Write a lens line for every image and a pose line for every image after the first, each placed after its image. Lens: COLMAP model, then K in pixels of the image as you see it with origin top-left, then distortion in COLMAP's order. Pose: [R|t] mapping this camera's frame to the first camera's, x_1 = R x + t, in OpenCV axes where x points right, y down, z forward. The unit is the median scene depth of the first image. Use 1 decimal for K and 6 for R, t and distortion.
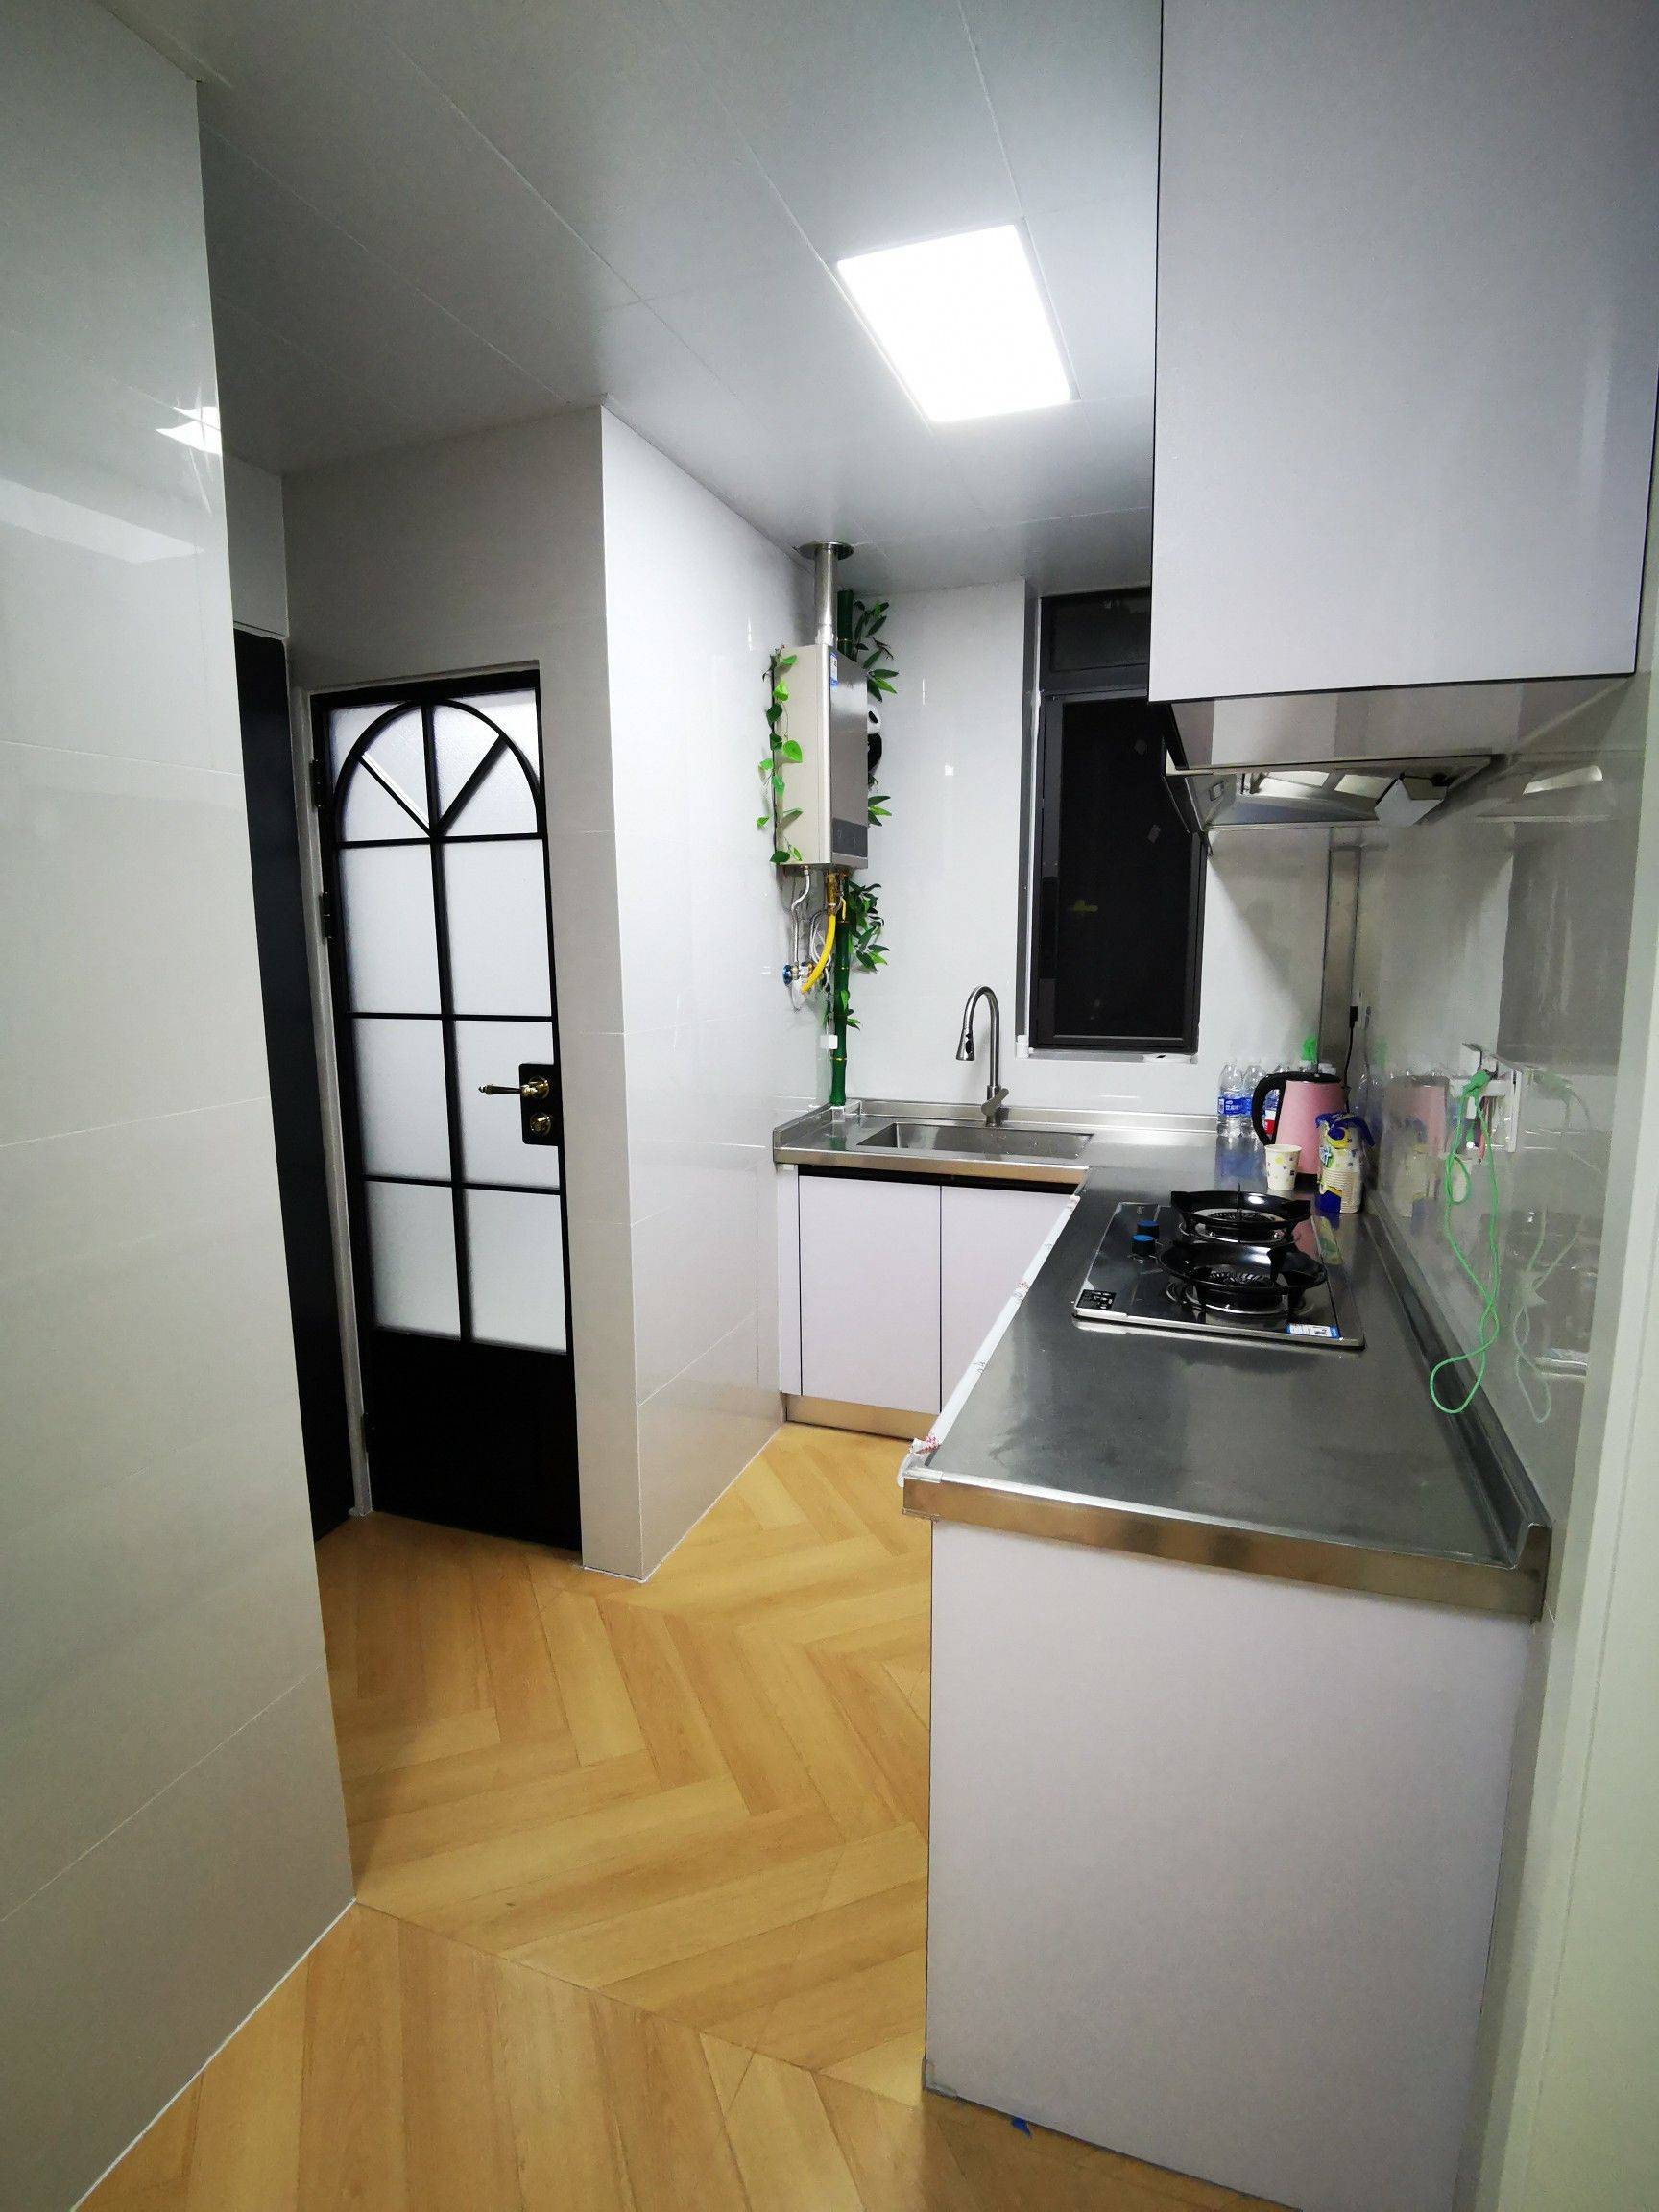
lens RADIAL K [[1106.4, 0, 795.3], [0, 1106.4, 1107.7], [0, 0, 1]] dist [-0.050807, -0.000432]
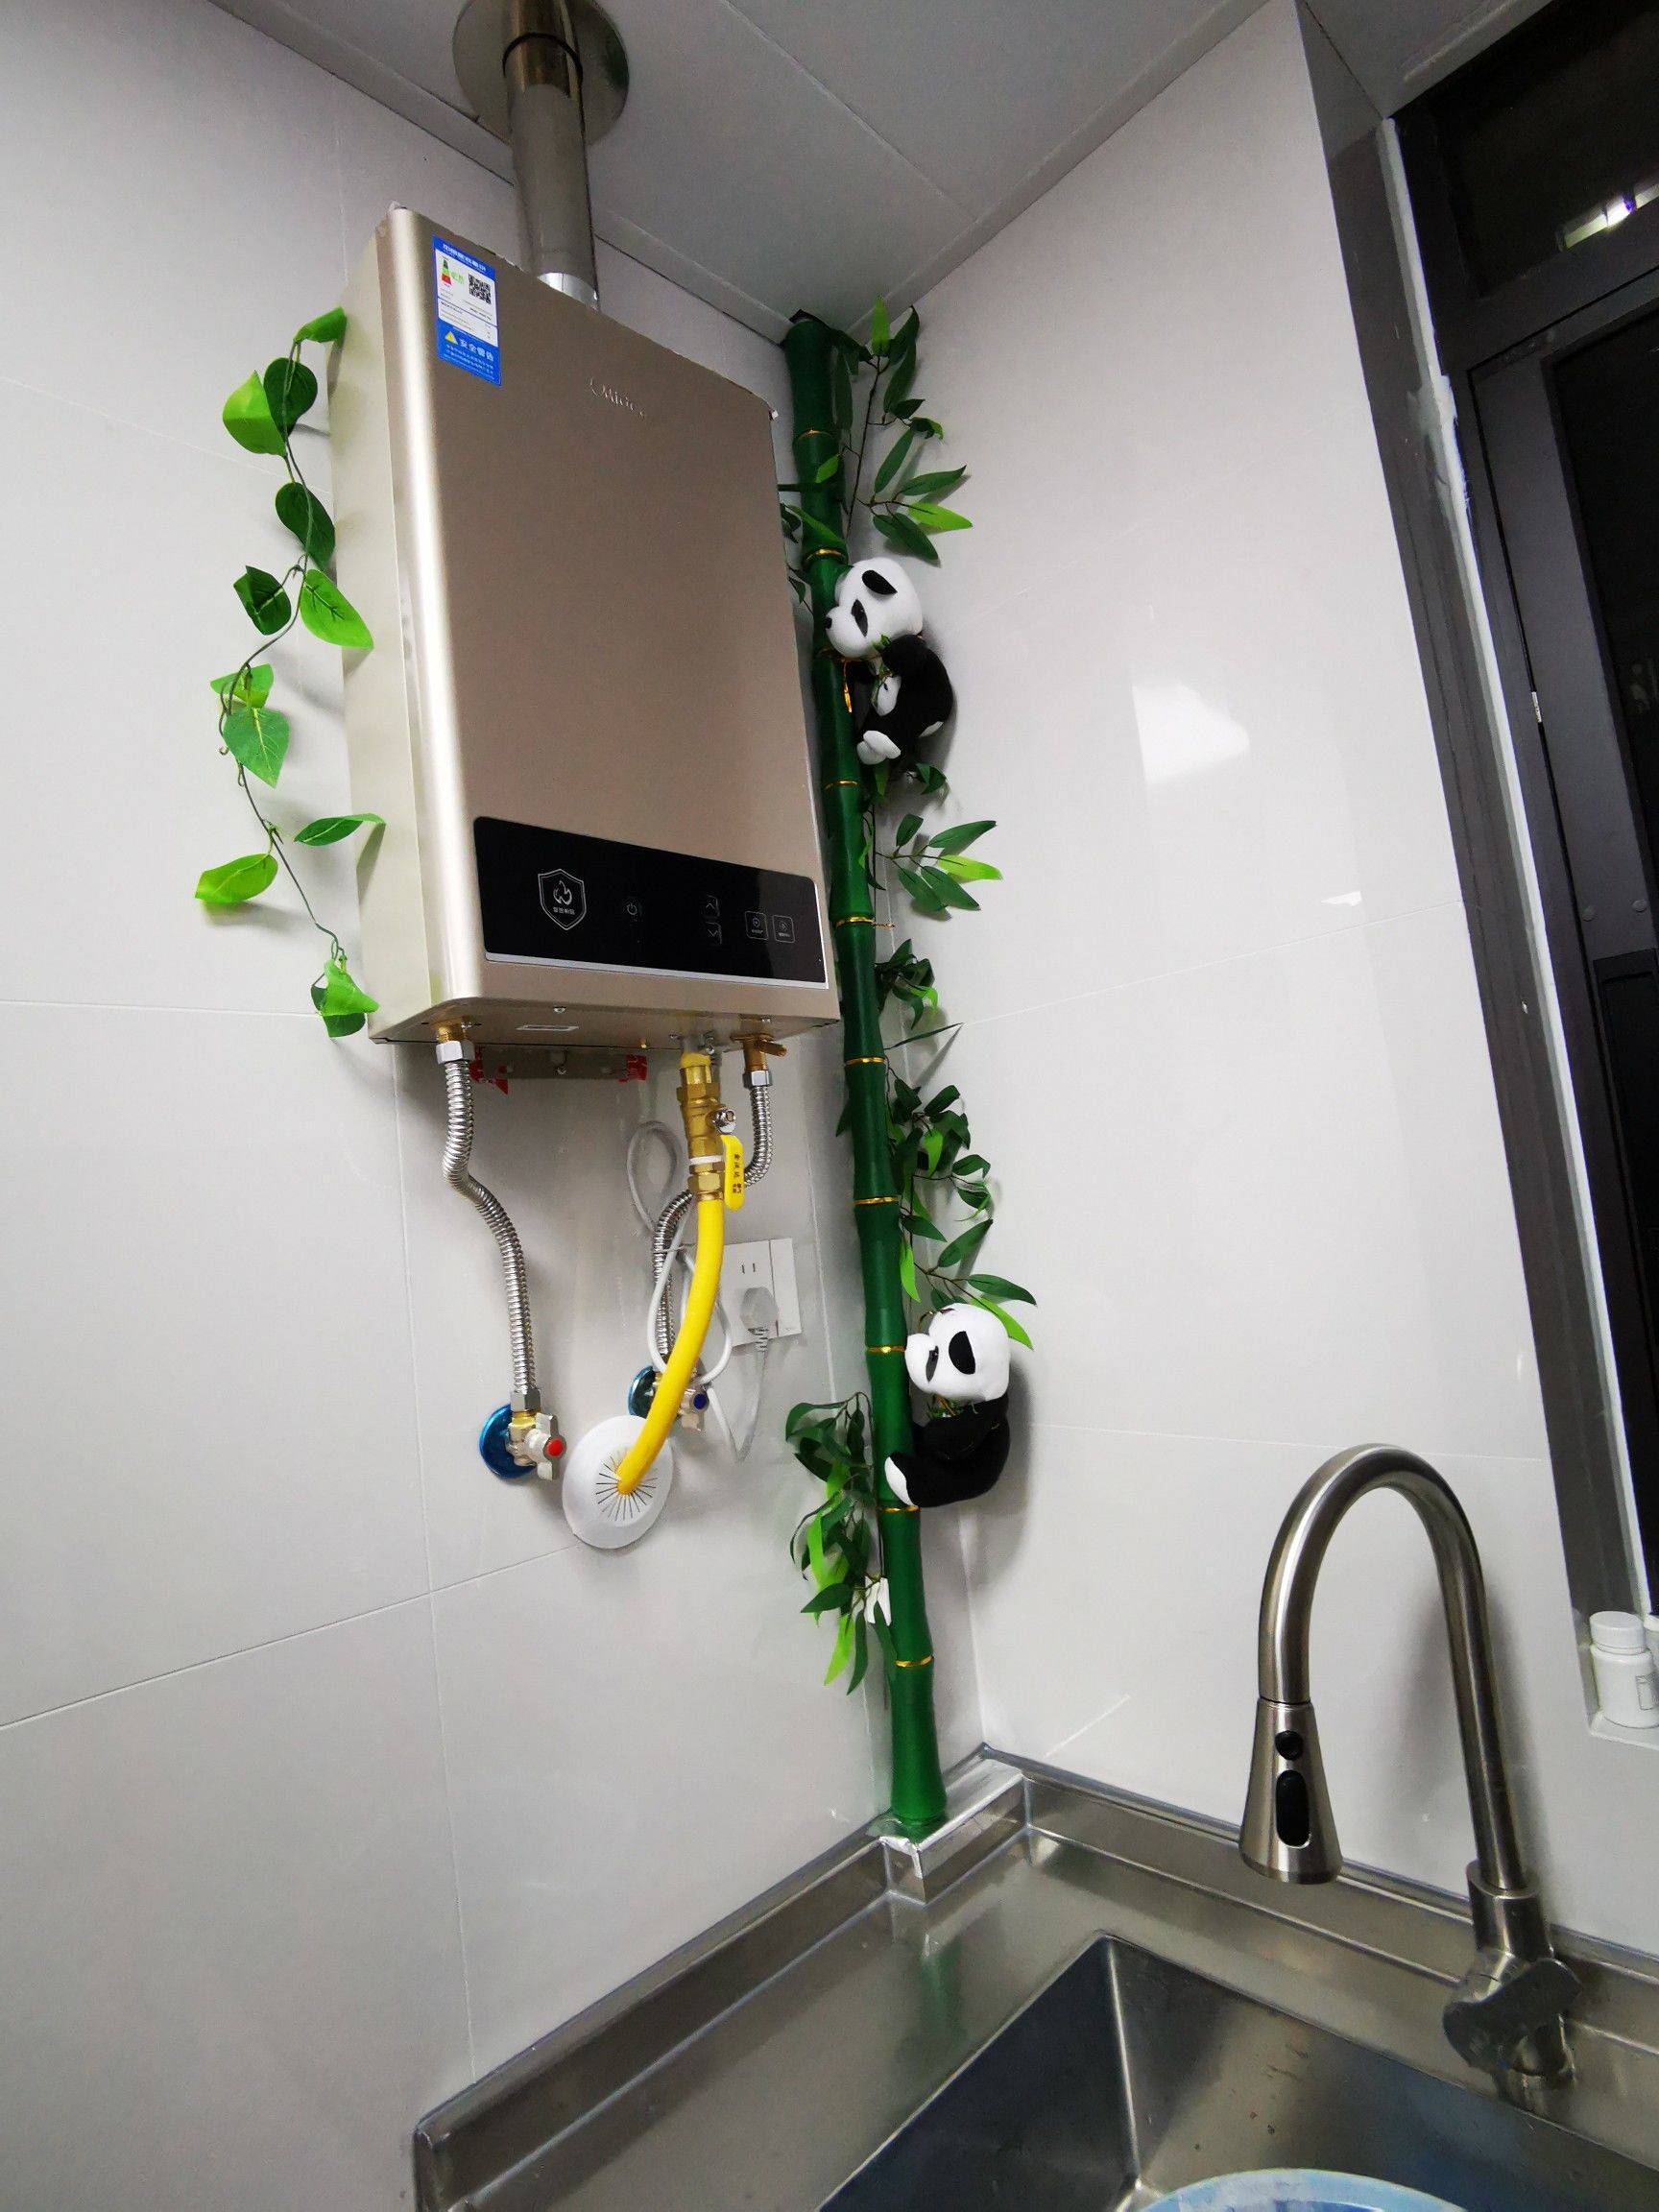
lens RADIAL K [[1106.4, 0, 795.3], [0, 1106.4, 1107.7], [0, 0, 1]] dist [-0.050807, -0.000432]
pose [[0.901241, -0.129004, -0.413669, 0.159054], [0.026726, 0.969387, -0.244080, -0.121978], [0.432492, 0.208919, 0.877099, 0.719120]]
